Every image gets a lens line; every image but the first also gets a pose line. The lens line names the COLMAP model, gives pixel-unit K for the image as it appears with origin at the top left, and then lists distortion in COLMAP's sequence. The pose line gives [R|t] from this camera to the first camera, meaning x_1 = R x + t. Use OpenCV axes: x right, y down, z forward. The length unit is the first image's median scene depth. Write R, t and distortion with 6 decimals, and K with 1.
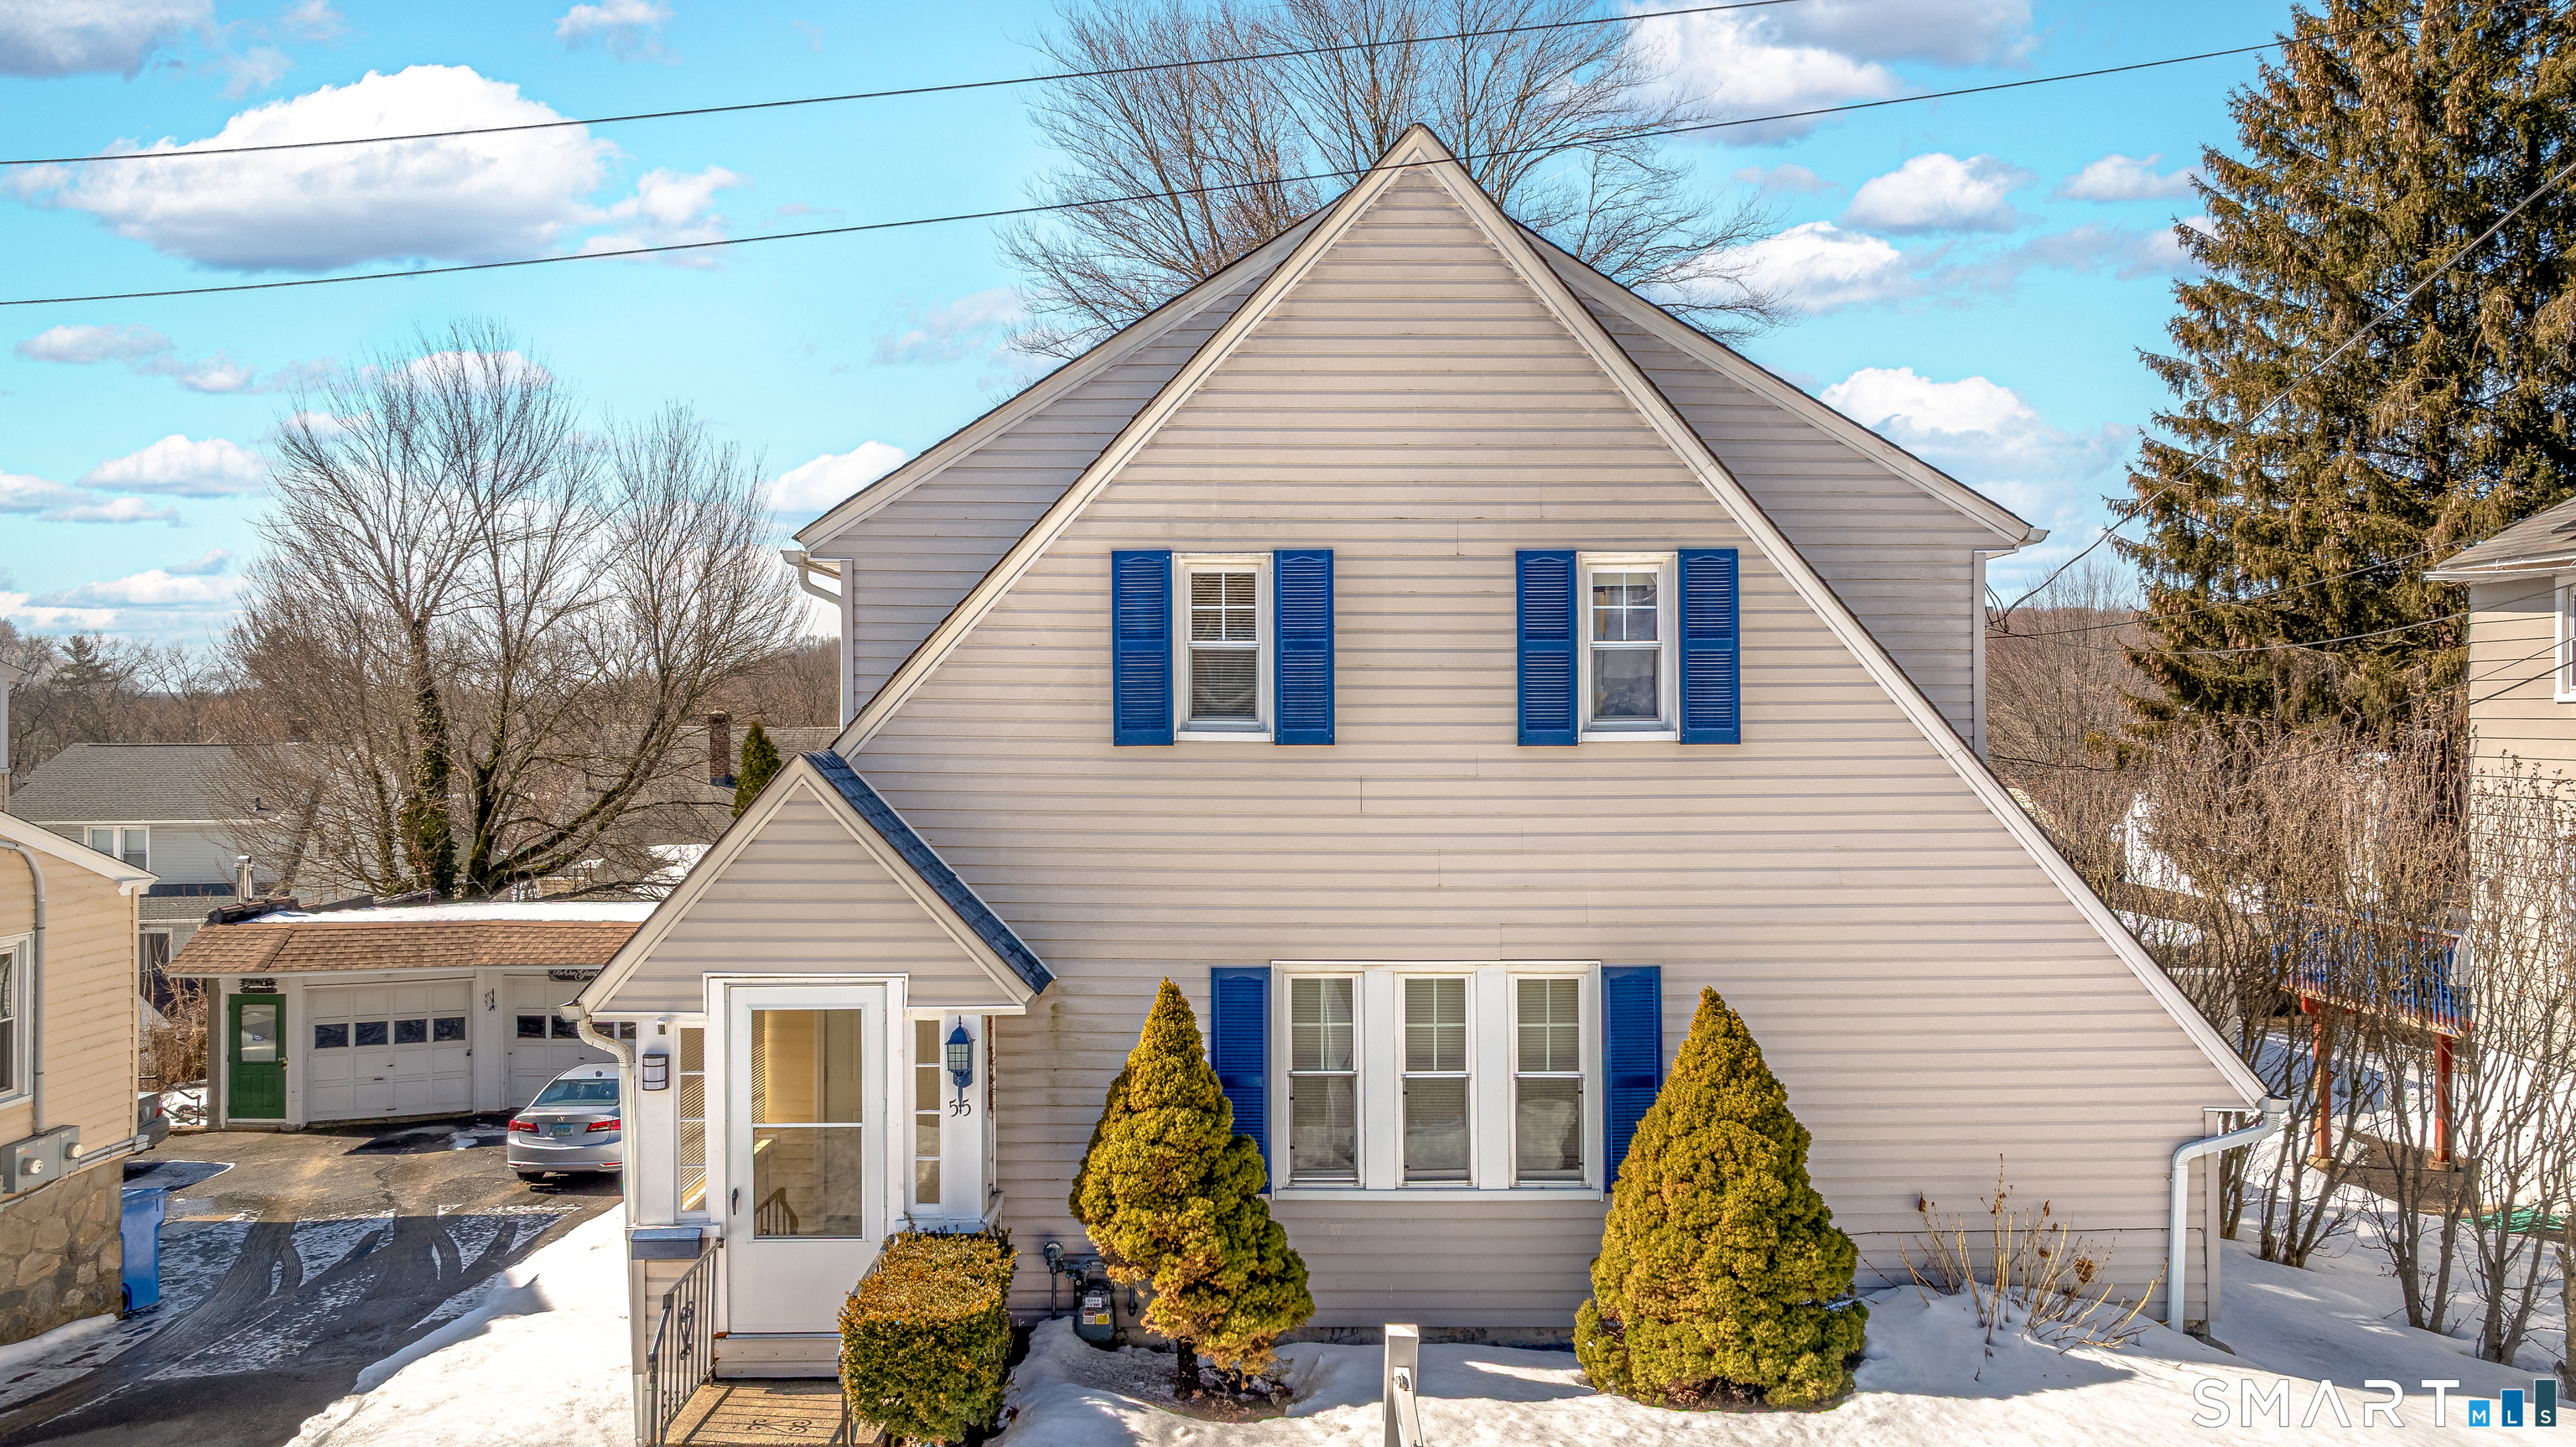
lens RADIAL K [[1819.1, 0, 1301.5], [0, 1819.1, 724.2], [0, 0, 1]] dist [0.003723, 0.015221]
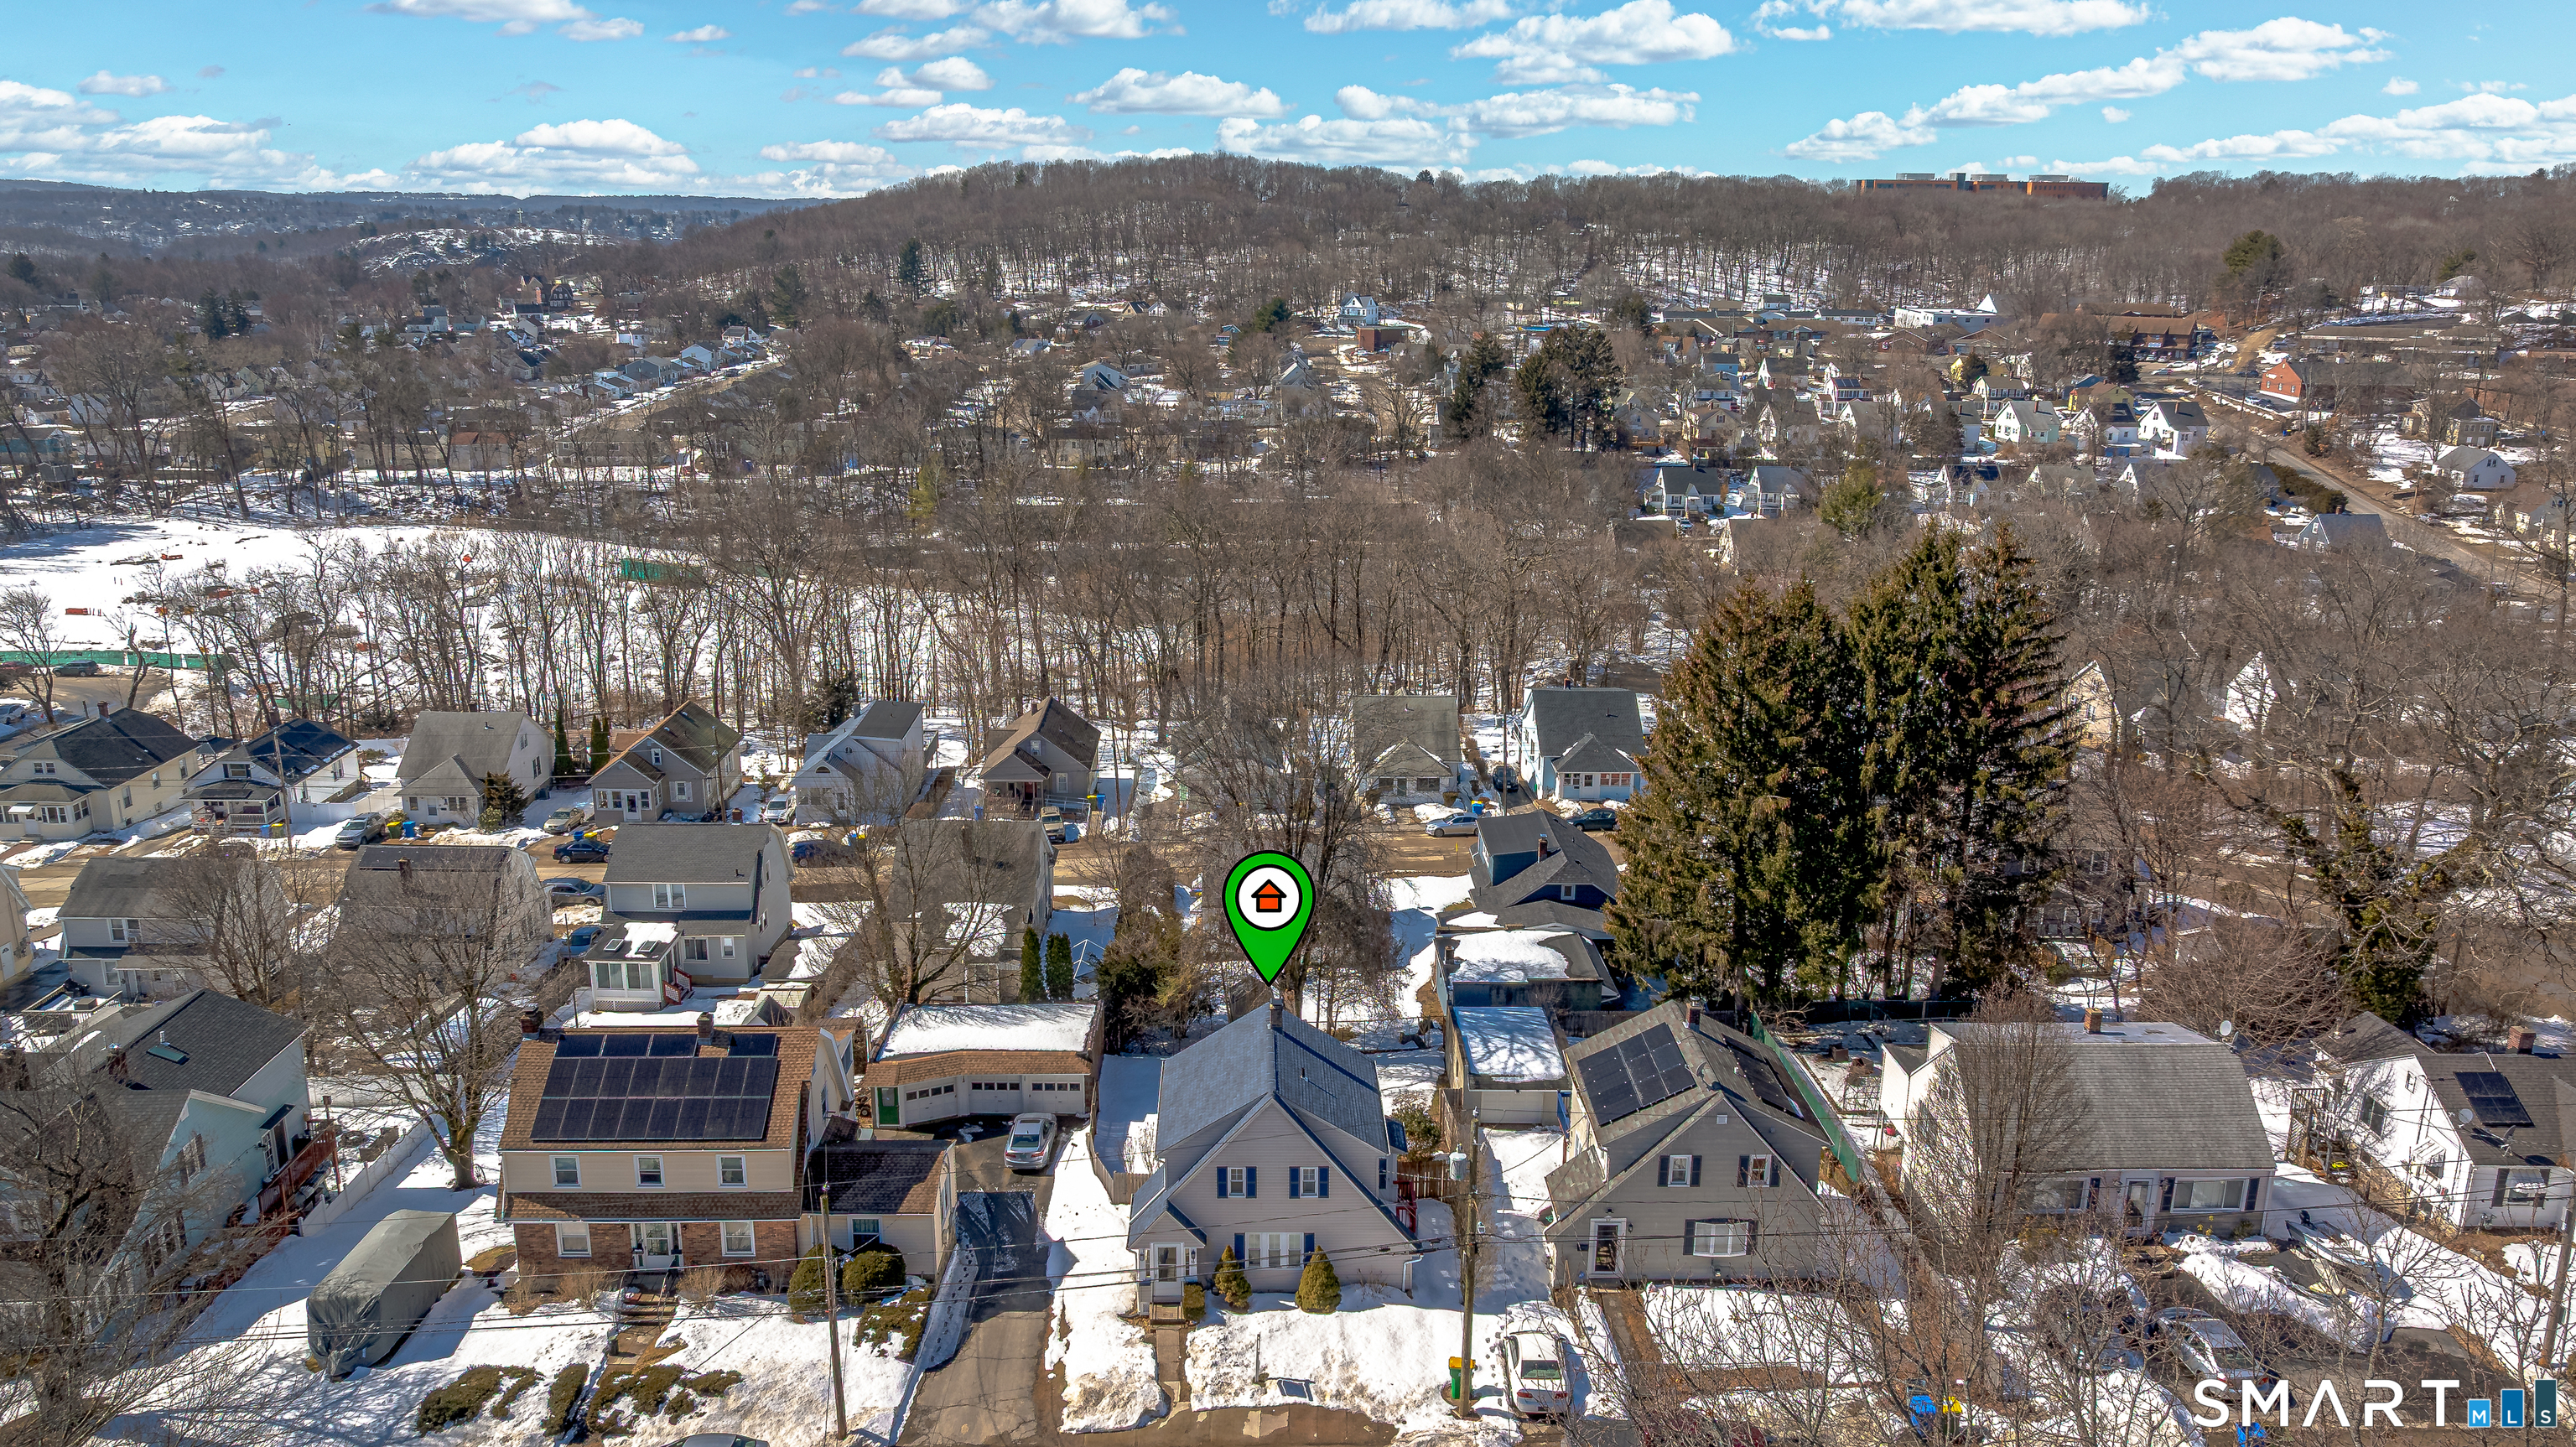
lens RADIAL K [[1819.1, 0, 1283.0], [0, 1819.1, 723.0], [0, 0, 1]] dist [0.003723, 0.015221]
pose [[0.999975, 0.003695, 0.006101, 0.059935], [-0.005111, 0.967812, 0.251624, -2.819078], [-0.004975, -0.251649, 0.967806, -4.063118]]
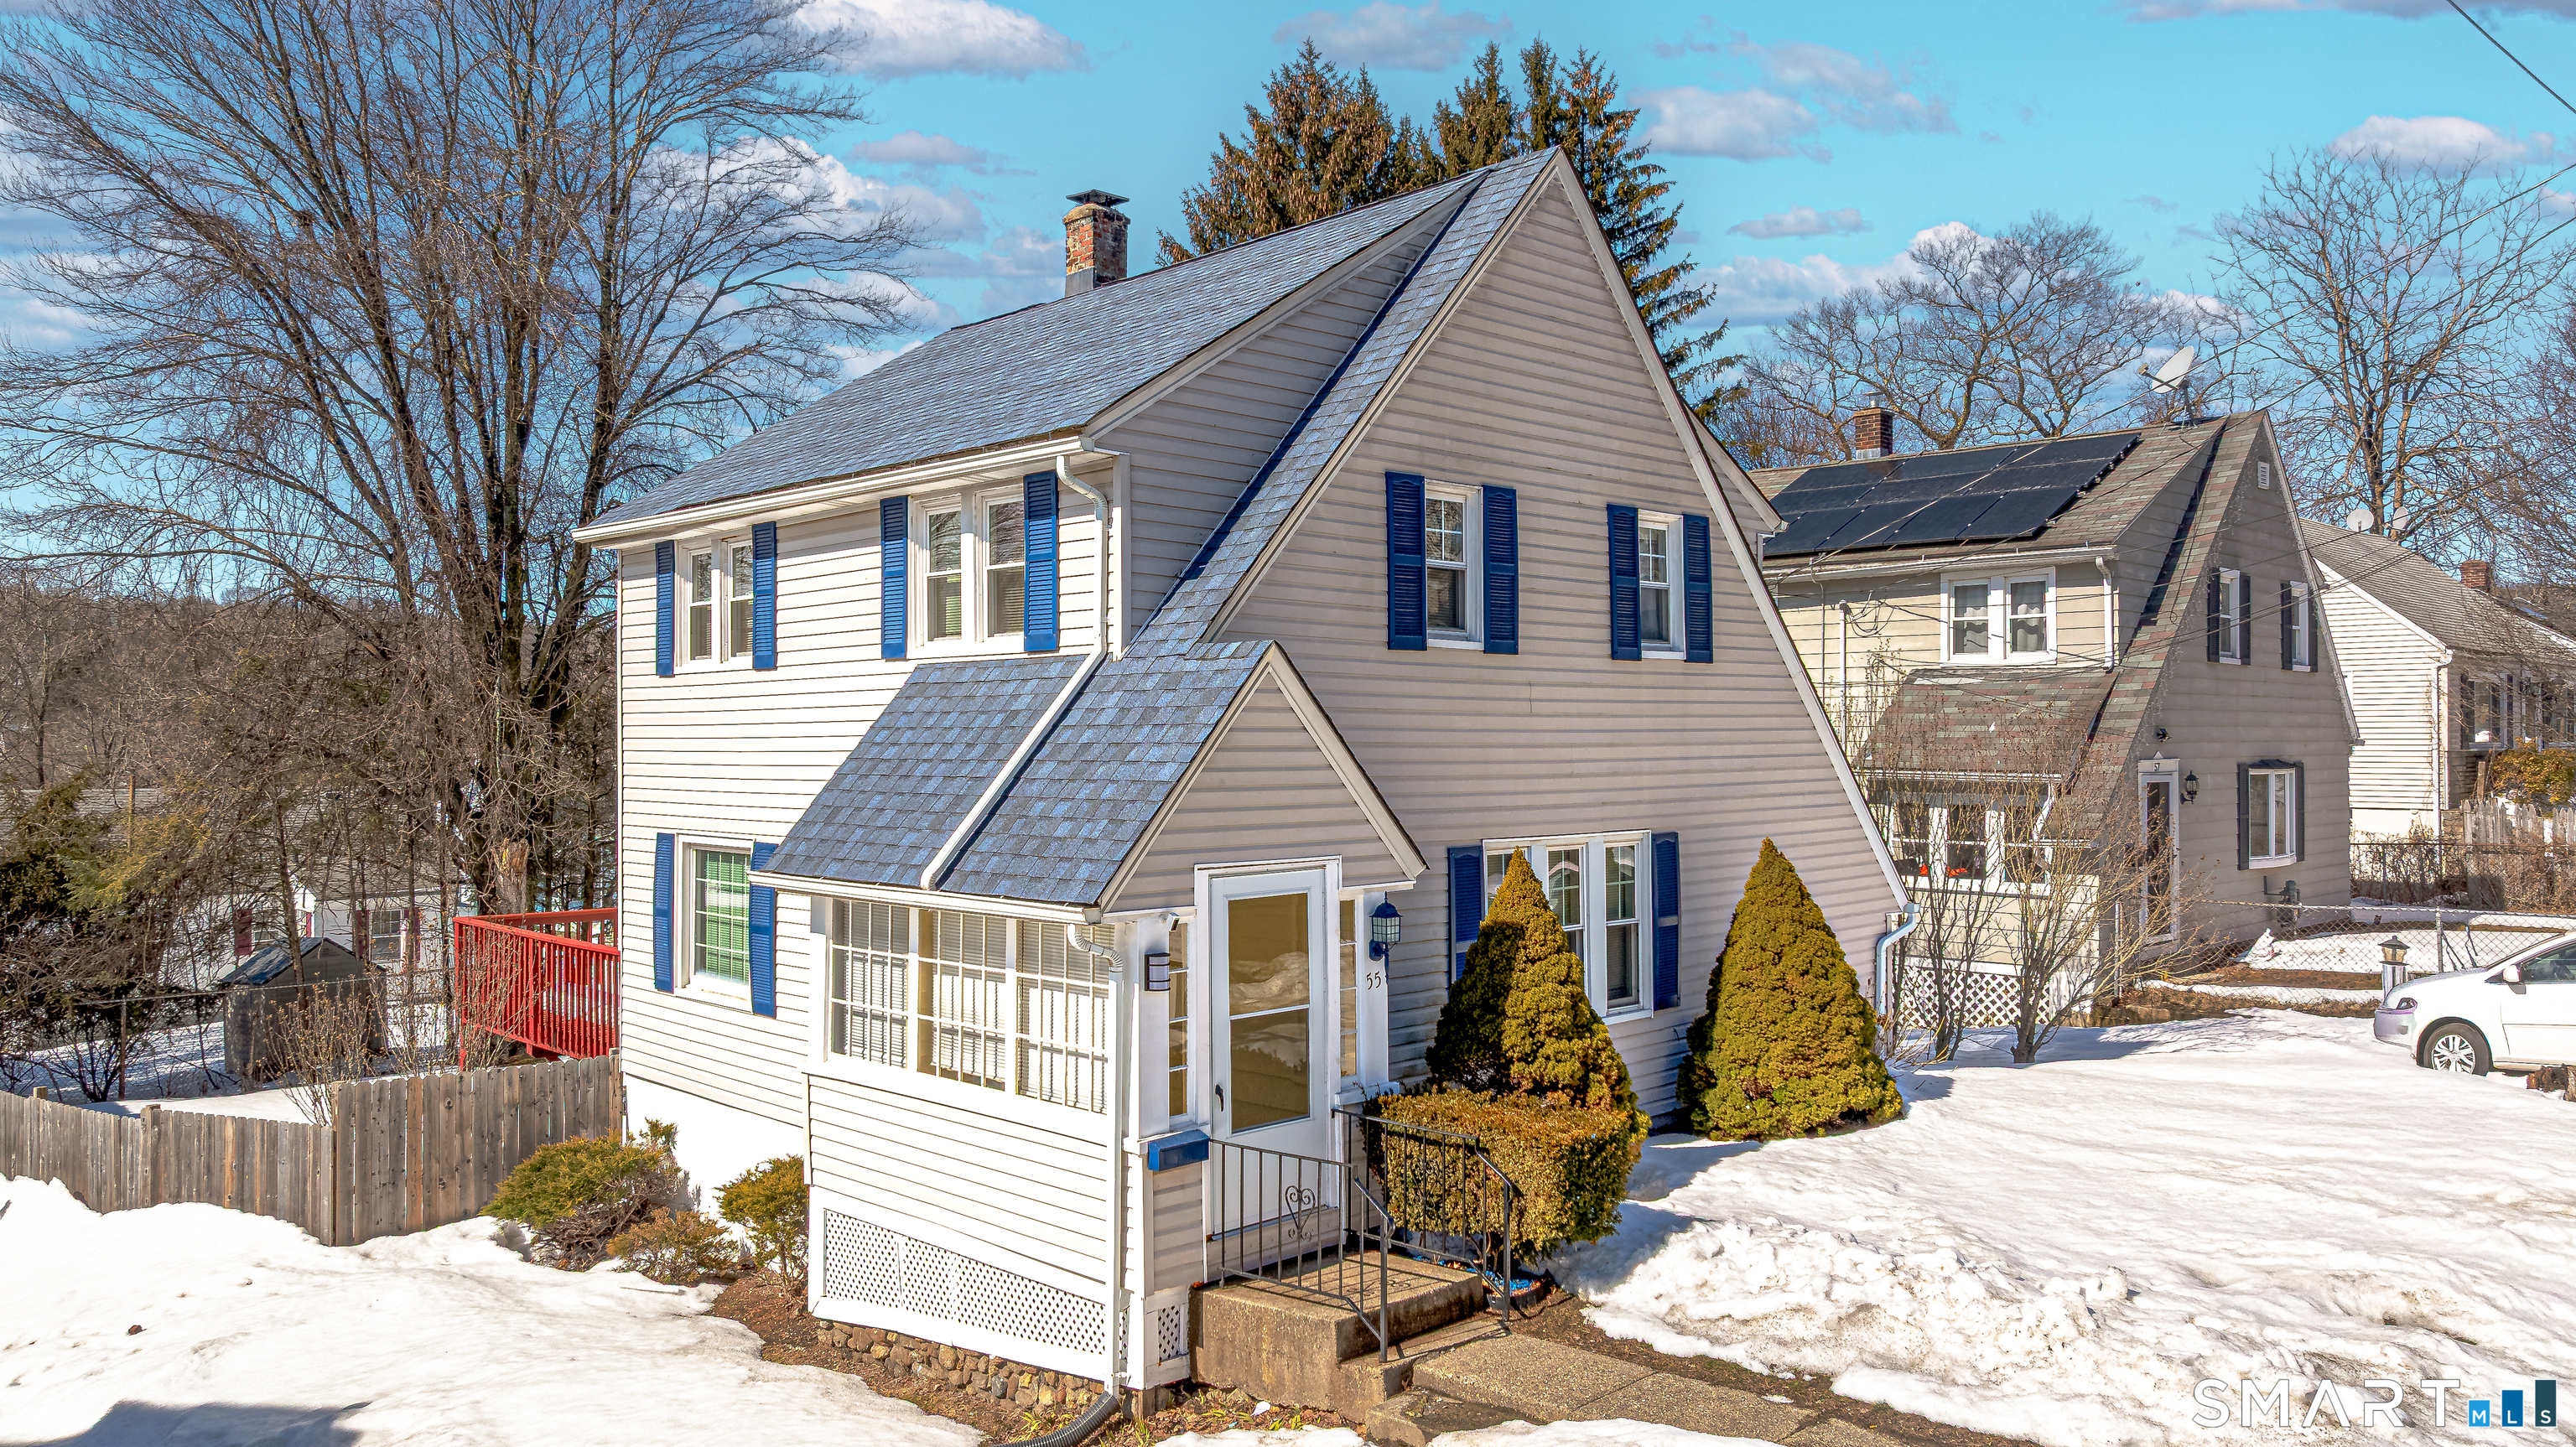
lens RADIAL K [[1819.1, 0, 1288.4], [0, 1819.1, 720.6], [0, 0, 1]] dist [0.003723, 0.015221]
pose [[0.721917, 0.006541, 0.691949, -0.904839], [0.007029, 0.999834, -0.016785, 0.072880], [-0.691944, 0.016981, 0.721752, 0.252574]]
